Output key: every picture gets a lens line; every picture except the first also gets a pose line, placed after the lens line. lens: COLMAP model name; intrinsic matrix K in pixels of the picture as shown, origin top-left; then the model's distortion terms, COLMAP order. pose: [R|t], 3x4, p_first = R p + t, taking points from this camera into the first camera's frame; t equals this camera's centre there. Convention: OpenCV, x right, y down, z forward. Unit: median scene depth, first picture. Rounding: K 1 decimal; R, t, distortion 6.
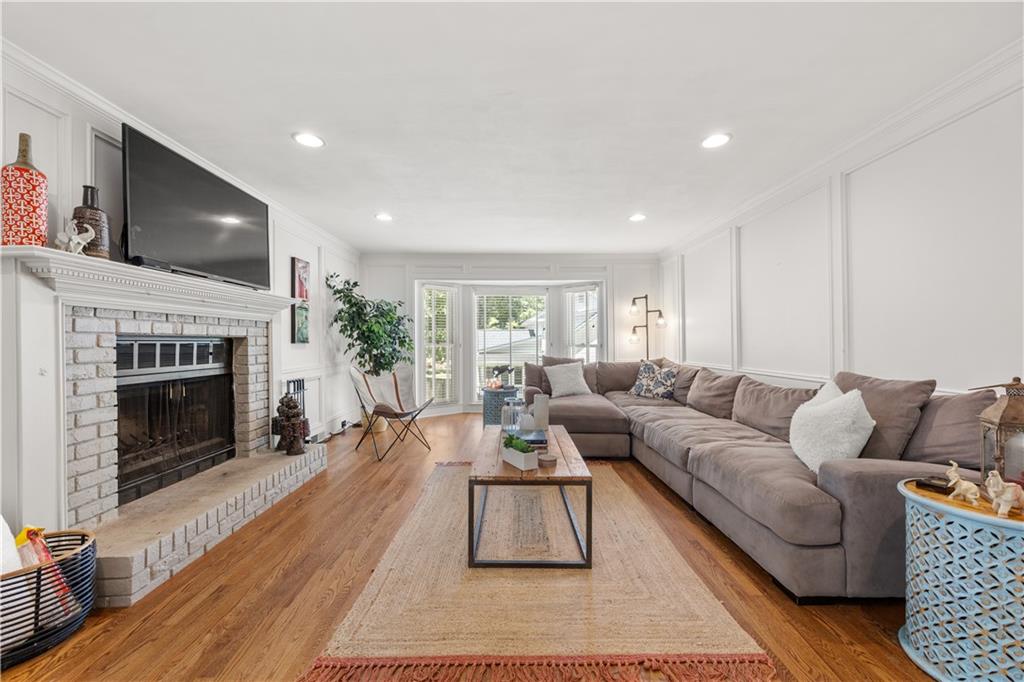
lens RADIAL K [[395.4, 0, 513.8], [0, 395.4, 340.4], [0, 0, 1]] dist [-0.003879, 0.000132]
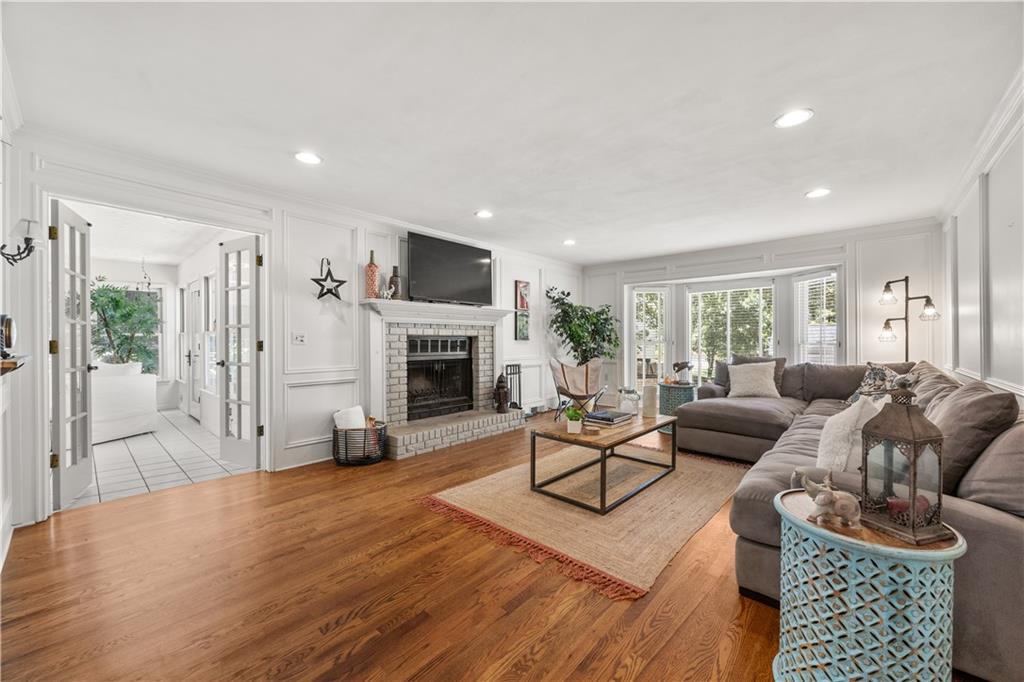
lens RADIAL K [[395.4, 0, 514.4], [0, 395.4, 340.7], [0, 0, 1]] dist [-0.003879, 0.000132]
pose [[0.734133, 0.004211, -0.678993, 0.534624], [0.000848, 0.999974, 0.007119, -0.000898], [0.679005, -0.005802, 0.734111, -0.086703]]
